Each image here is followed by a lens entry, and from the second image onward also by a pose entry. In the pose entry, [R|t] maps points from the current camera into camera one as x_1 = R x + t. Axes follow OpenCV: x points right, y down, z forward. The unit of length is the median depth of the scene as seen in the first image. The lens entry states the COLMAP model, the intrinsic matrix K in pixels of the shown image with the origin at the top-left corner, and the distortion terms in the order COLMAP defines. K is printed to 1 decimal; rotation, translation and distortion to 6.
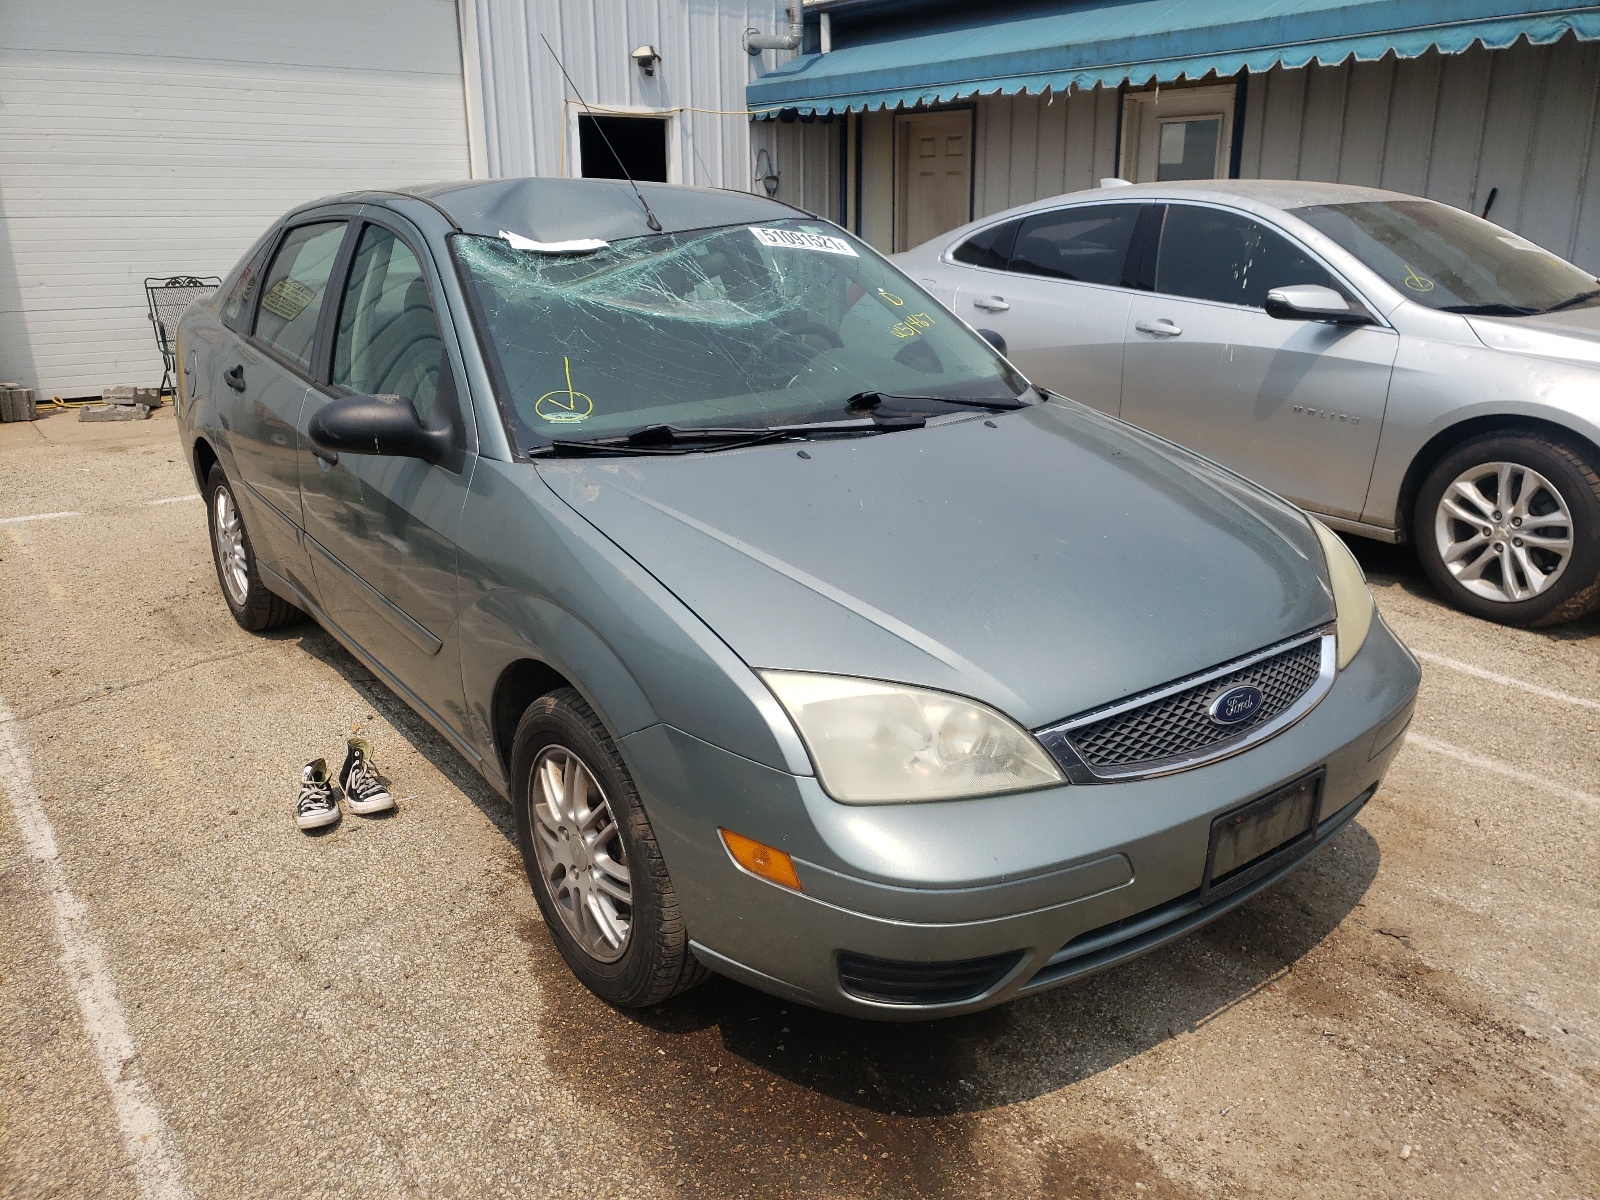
lens RADIAL K [[1219.1, 0, 800.0], [0, 1219.1, 600.0], [0, 0, 1]] dist [0.005016, 0.004251]
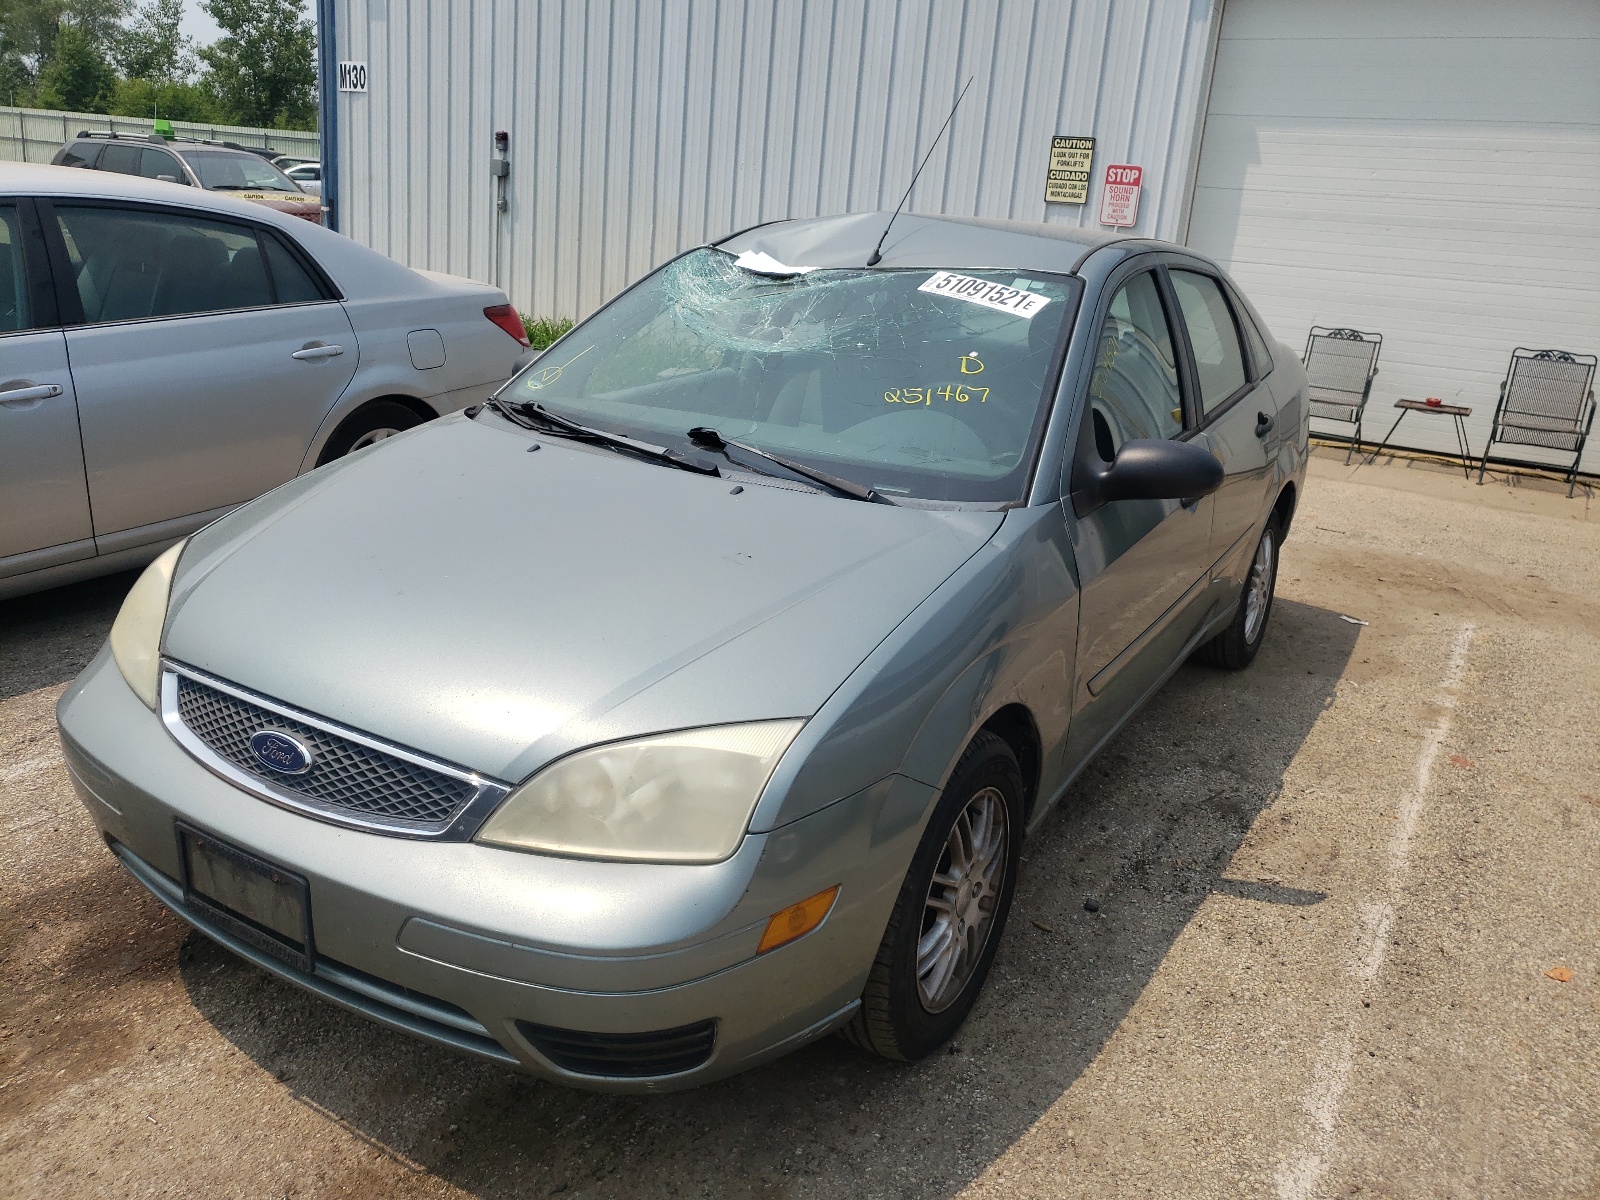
lens RADIAL K [[1239.9, 0, 800.0], [0, 1239.9, 600.0], [0, 0, 1]] dist [-0.034705, 0.000665]
pose [[0.381513, 0.302741, -0.873382, 0.418659], [-0.350637, 0.921628, 0.166299, -0.100488], [0.855279, 0.242795, 0.457765, 0.293673]]
